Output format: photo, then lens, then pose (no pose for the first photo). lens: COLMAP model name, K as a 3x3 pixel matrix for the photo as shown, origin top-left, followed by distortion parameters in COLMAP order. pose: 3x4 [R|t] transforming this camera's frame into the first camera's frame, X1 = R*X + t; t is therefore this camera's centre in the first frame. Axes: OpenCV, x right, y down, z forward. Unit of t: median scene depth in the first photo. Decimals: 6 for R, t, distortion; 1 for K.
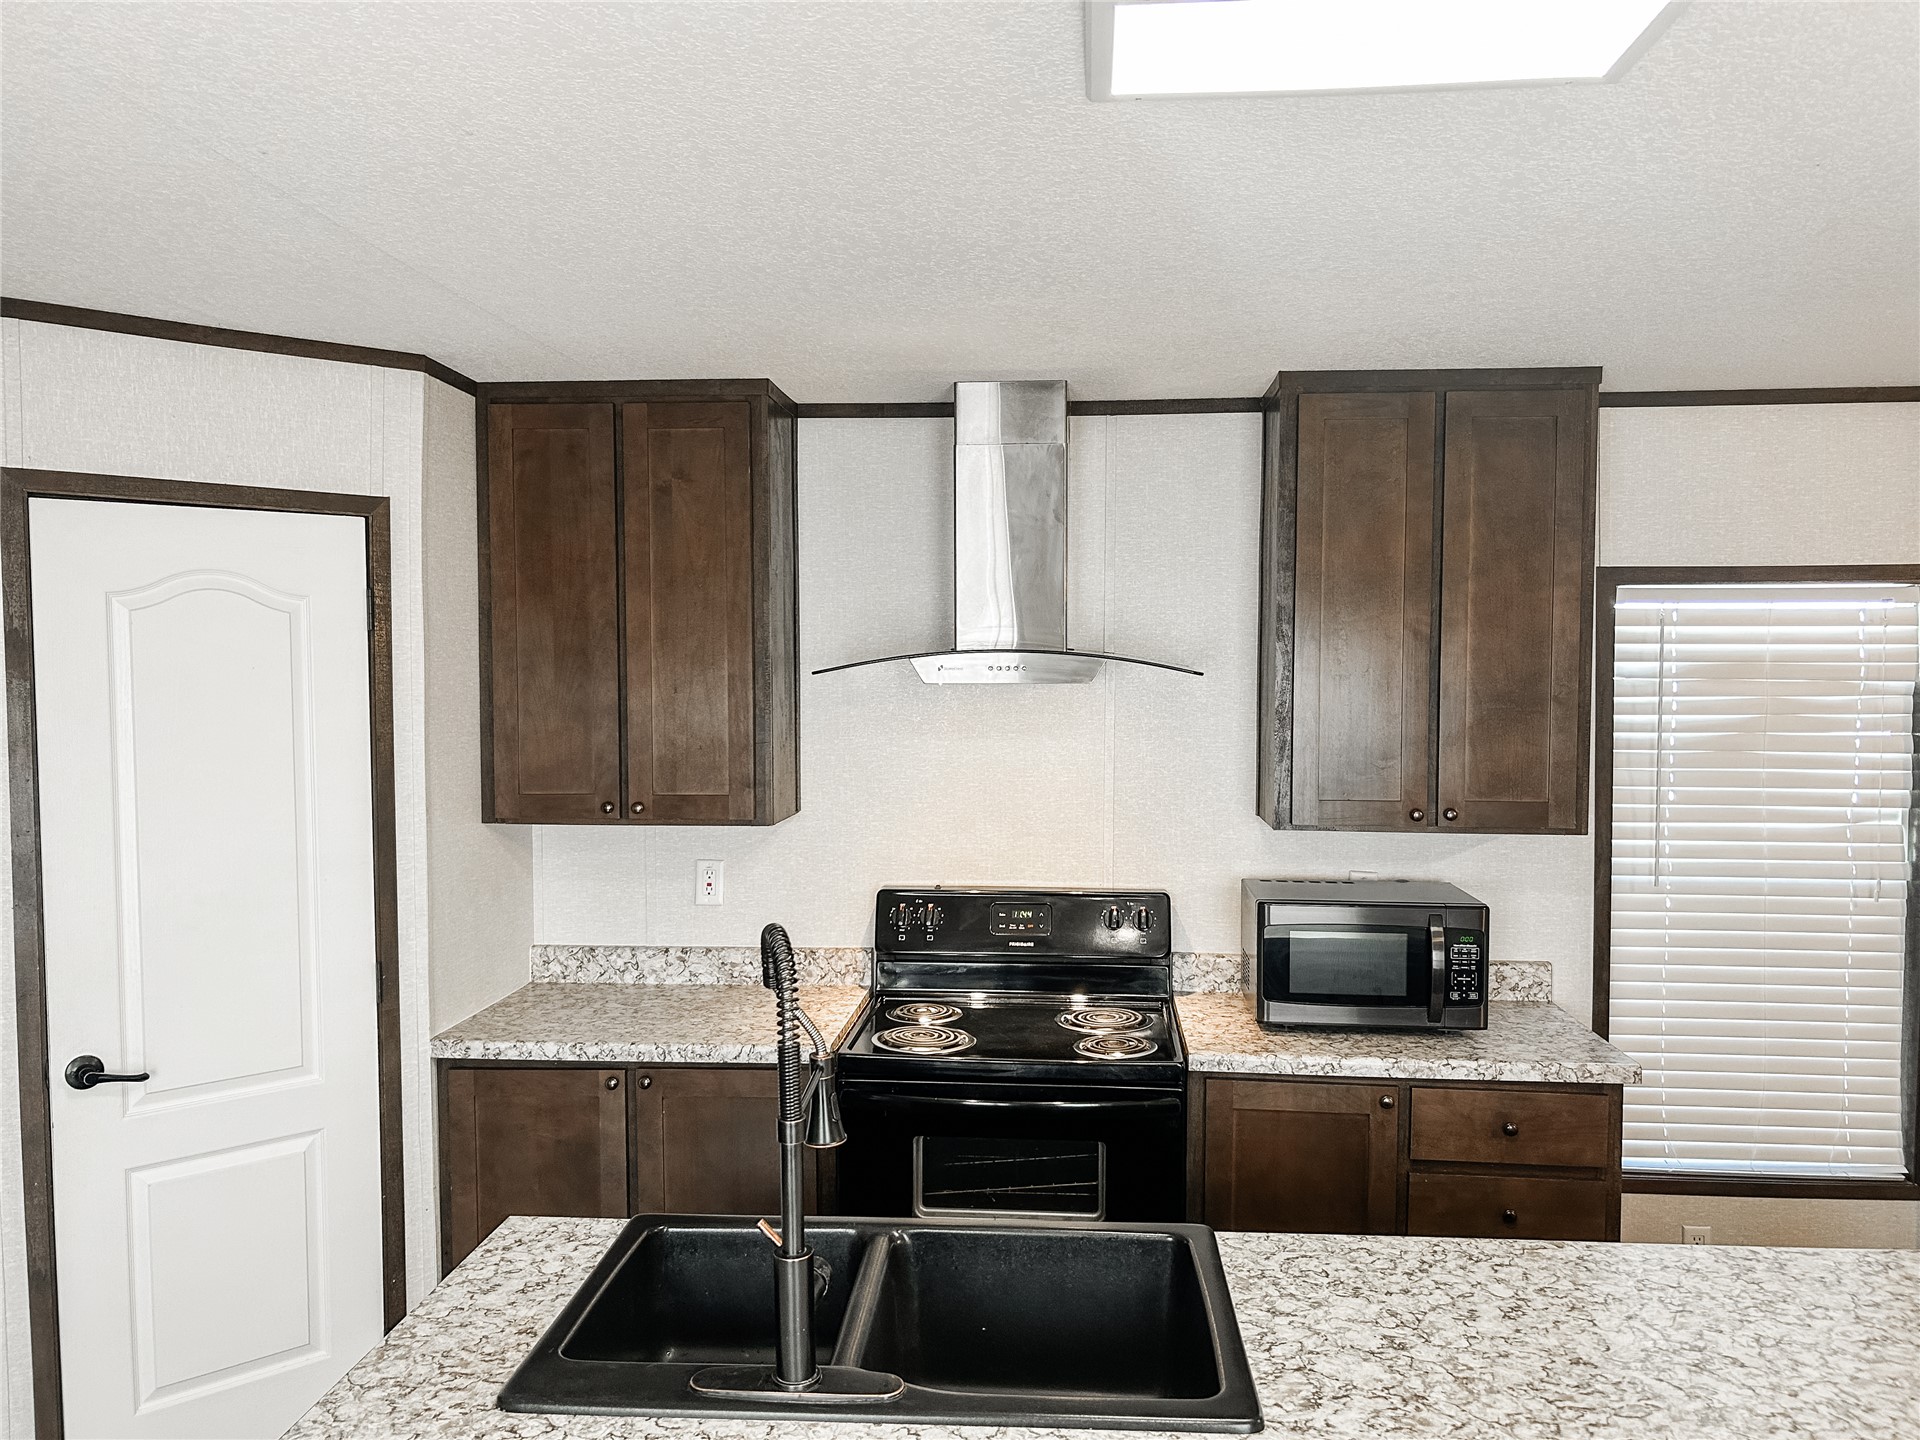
lens RADIAL K [[1444.0, 0, 961.8], [0, 1444.0, 718.2], [0, 0, 1]] dist [0.061902, -0.073043]
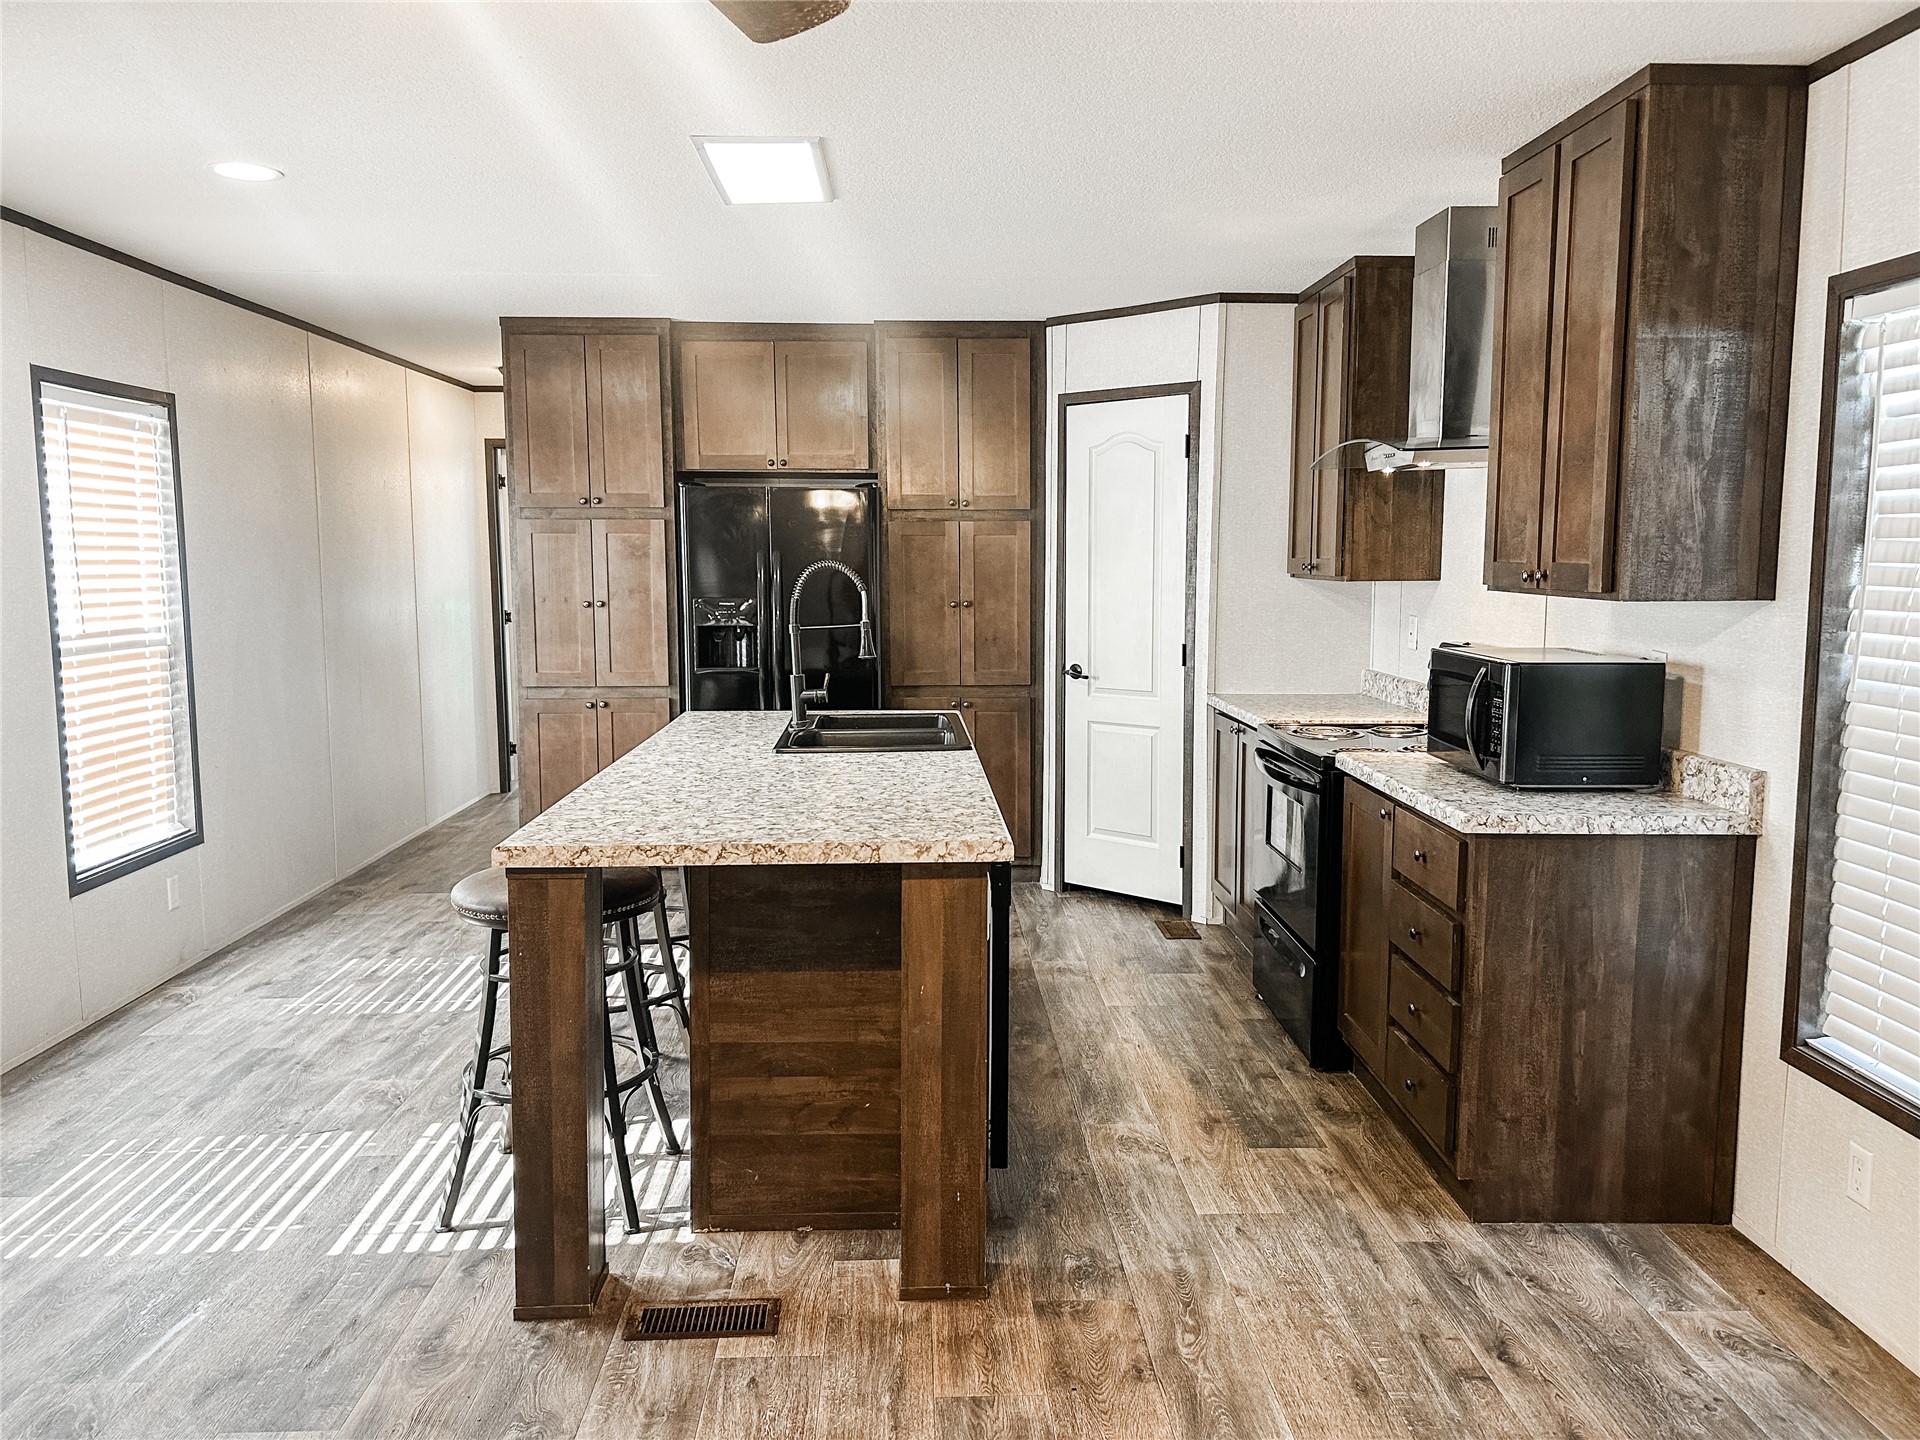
lens RADIAL K [[1444.0, 0, 958.9], [0, 1444.0, 714.8], [0, 0, 1]] dist [0.061902, -0.073043]
pose [[0.123334, 0.110866, -0.986153, 1.166105], [-0.047421, 0.993263, 0.105735, 0.068213], [0.991231, 0.033724, 0.127761, 0.431653]]
